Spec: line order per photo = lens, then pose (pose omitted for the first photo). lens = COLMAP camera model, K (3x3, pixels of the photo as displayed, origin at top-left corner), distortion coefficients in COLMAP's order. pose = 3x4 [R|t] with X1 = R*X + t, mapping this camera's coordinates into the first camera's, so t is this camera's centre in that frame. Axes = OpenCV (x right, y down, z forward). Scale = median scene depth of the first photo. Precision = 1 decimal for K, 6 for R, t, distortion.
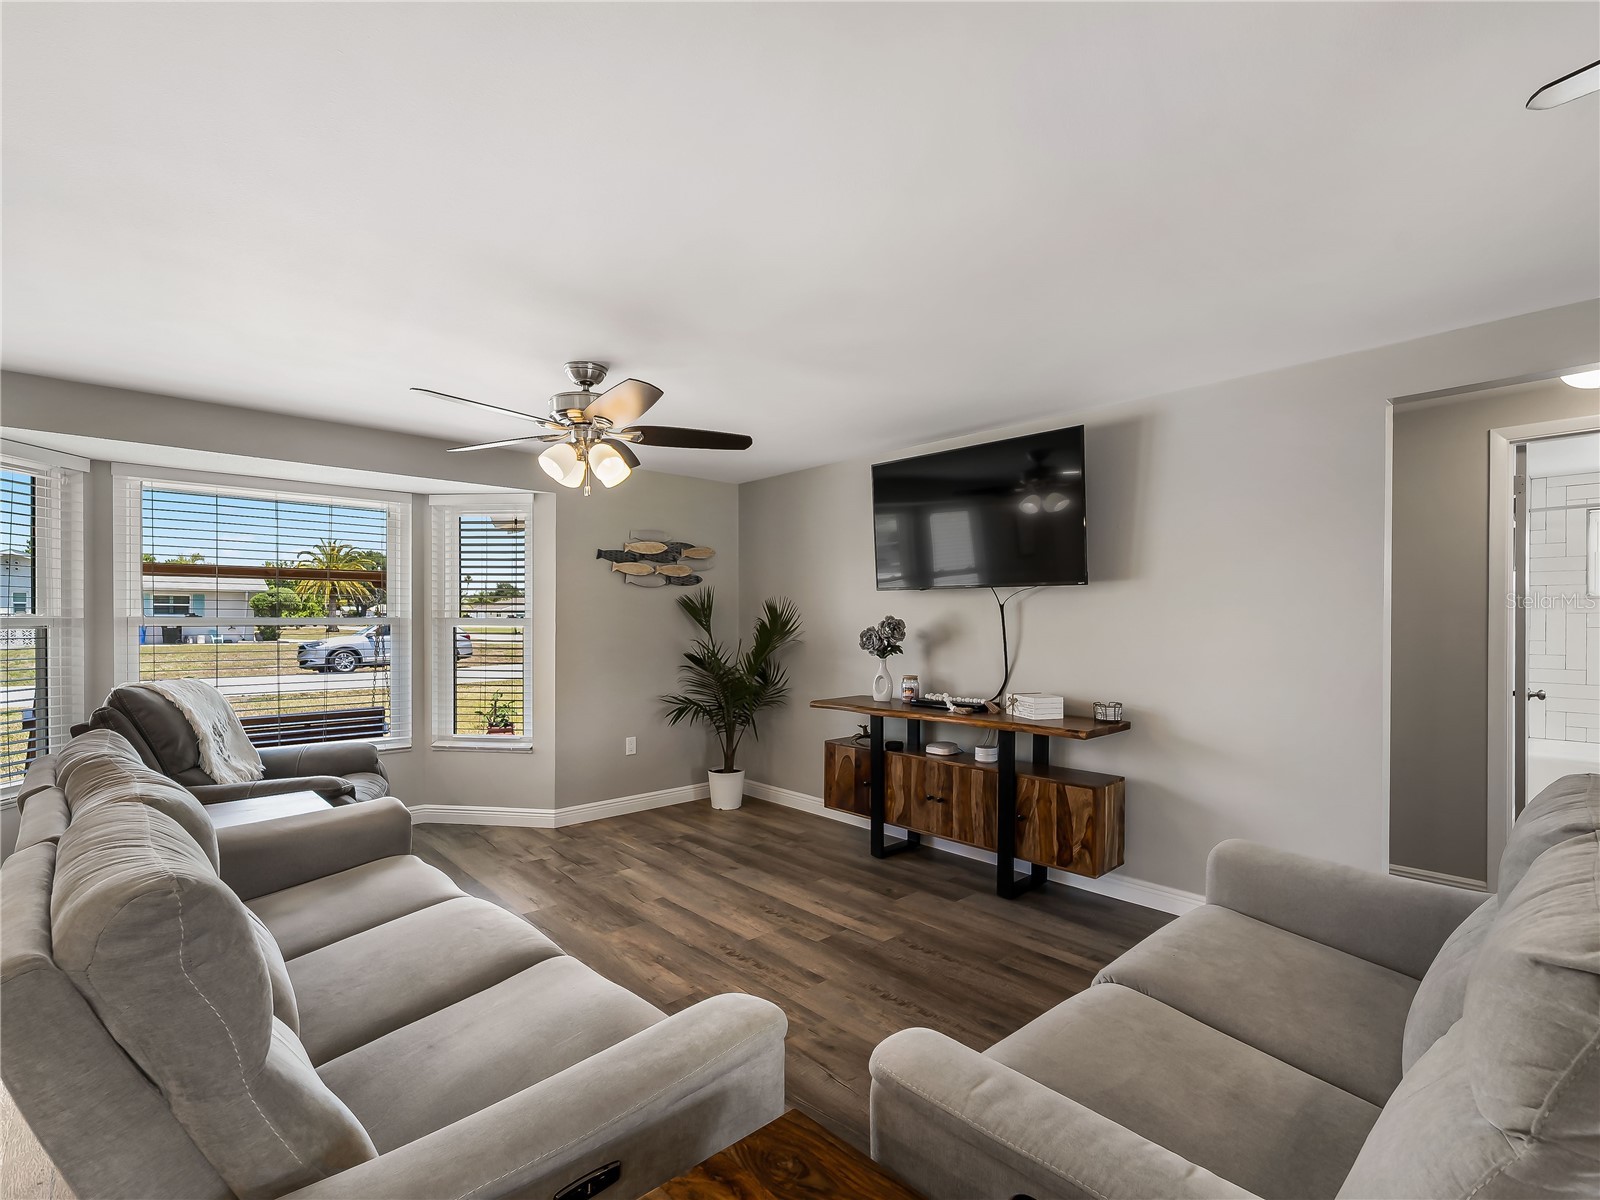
lens RADIAL K [[743.8, 0, 807.5], [0, 743.8, 610.0], [0, 0, 1]] dist [-0.003304, 0.000094]
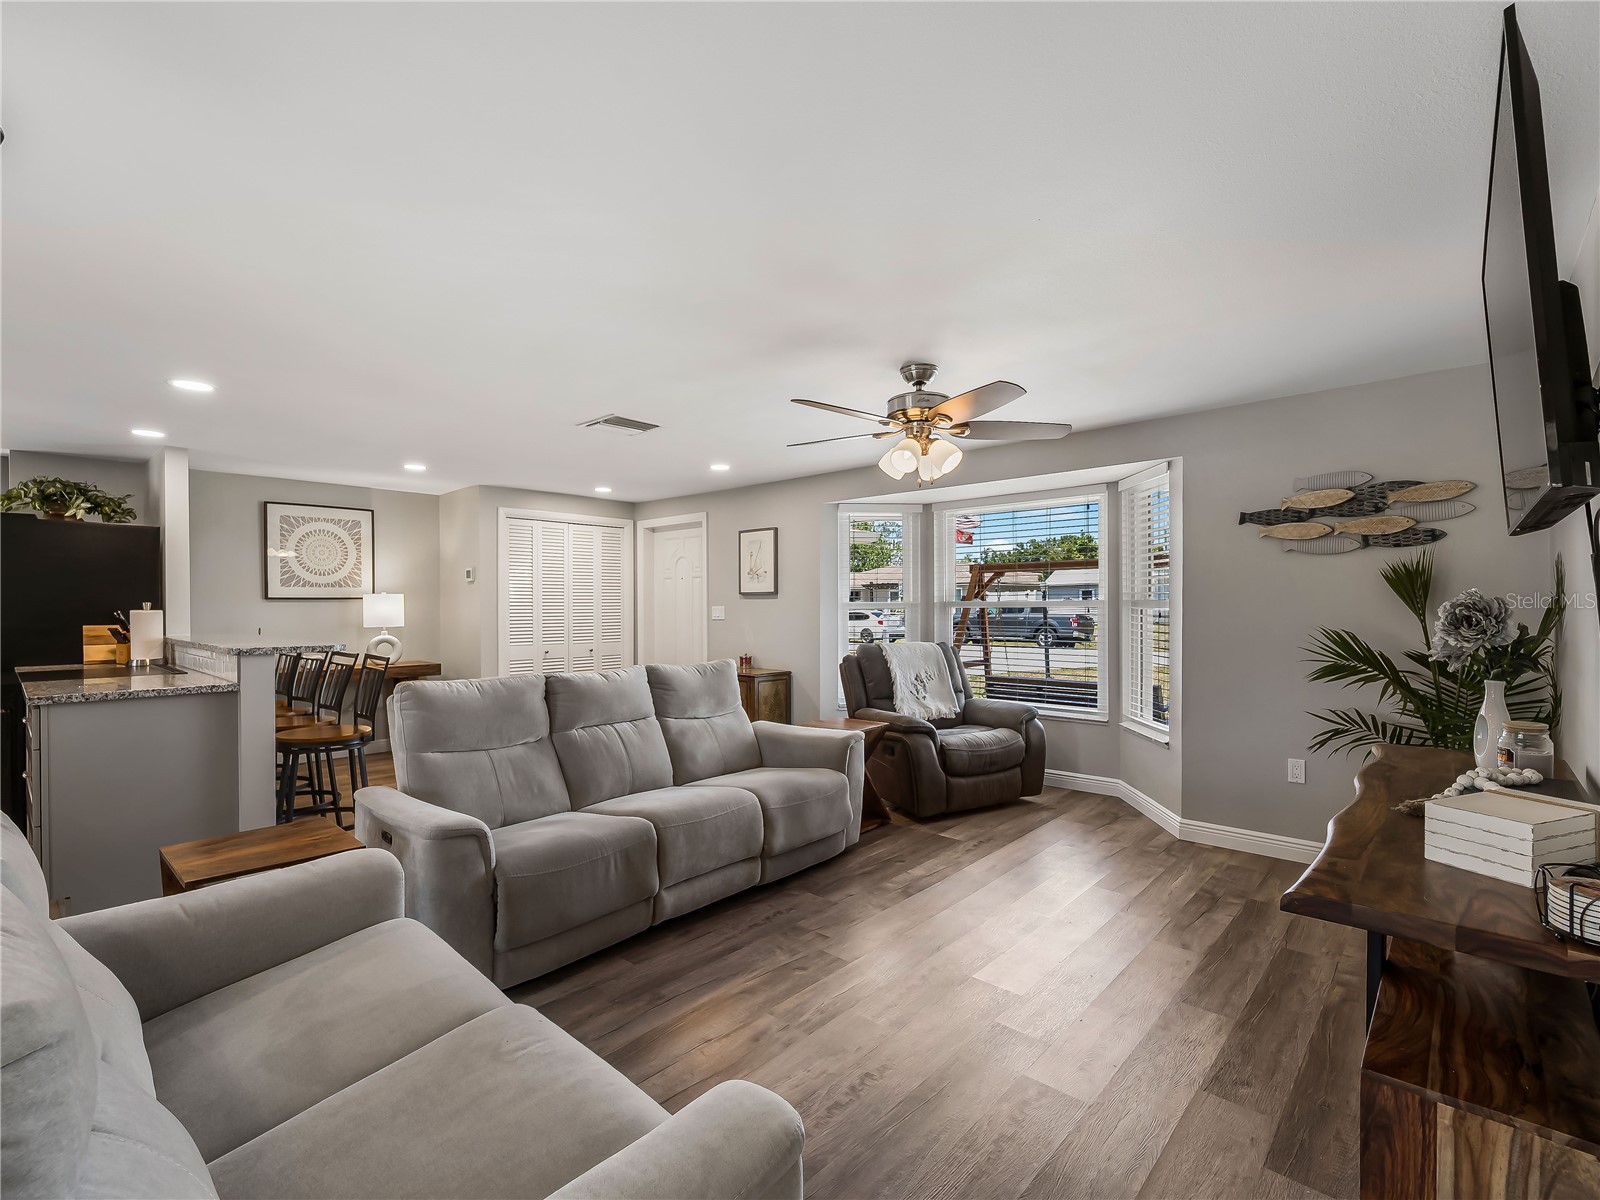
lens RADIAL K [[743.8, 0, 803.1], [0, 743.8, 607.1], [0, 0, 1]] dist [-0.003304, 0.000094]
pose [[0.069925, 0.003297, -0.997547, 0.493805], [0.022031, 0.999746, 0.004849, 0.005364], [0.997309, -0.022316, 0.069835, 0.491380]]
